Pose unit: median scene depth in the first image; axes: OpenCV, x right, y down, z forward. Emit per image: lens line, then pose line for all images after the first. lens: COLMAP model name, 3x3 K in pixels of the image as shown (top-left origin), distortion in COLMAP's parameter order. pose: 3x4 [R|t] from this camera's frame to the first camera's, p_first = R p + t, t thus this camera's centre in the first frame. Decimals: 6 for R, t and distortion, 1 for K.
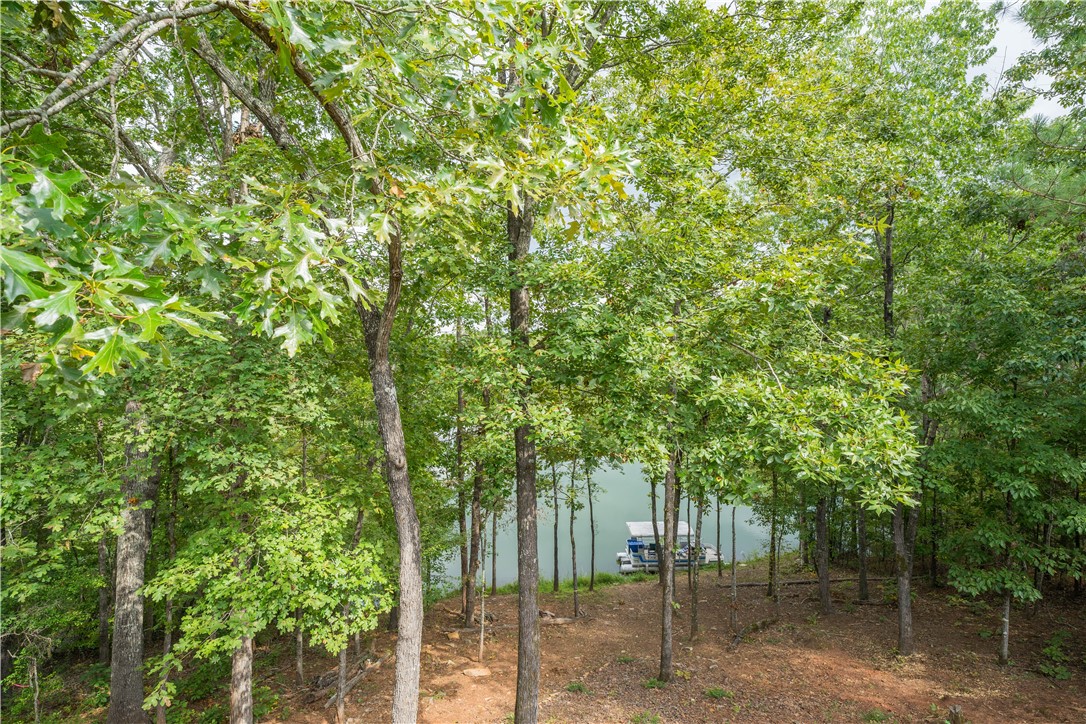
lens RADIAL K [[485.0, 0, 543.7], [0, 485.0, 356.8], [0, 0, 1]] dist [-0.005604, 0.001020]
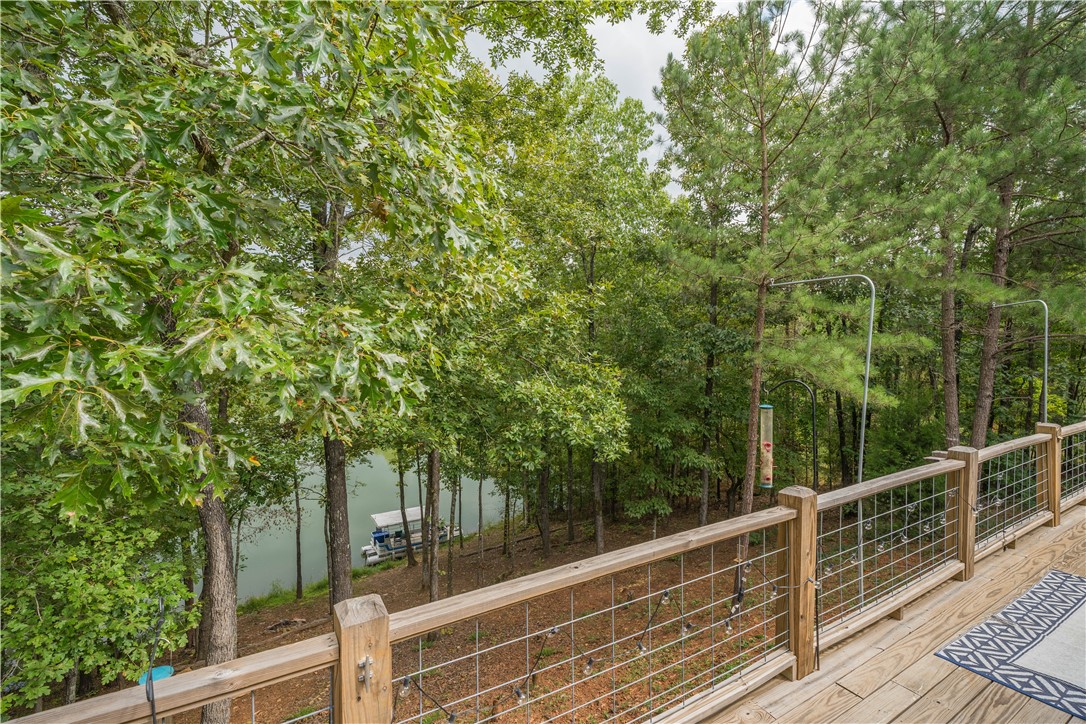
lens RADIAL K [[482.6, 0, 538.7], [0, 482.6, 357.2], [0, 0, 1]] dist [-0.001900, 0.001155]
pose [[0.858912, -0.004748, 0.512101, -0.119038], [-0.005228, 0.999824, 0.018039, -0.020482], [-0.512096, -0.018172, 0.858736, -0.095966]]
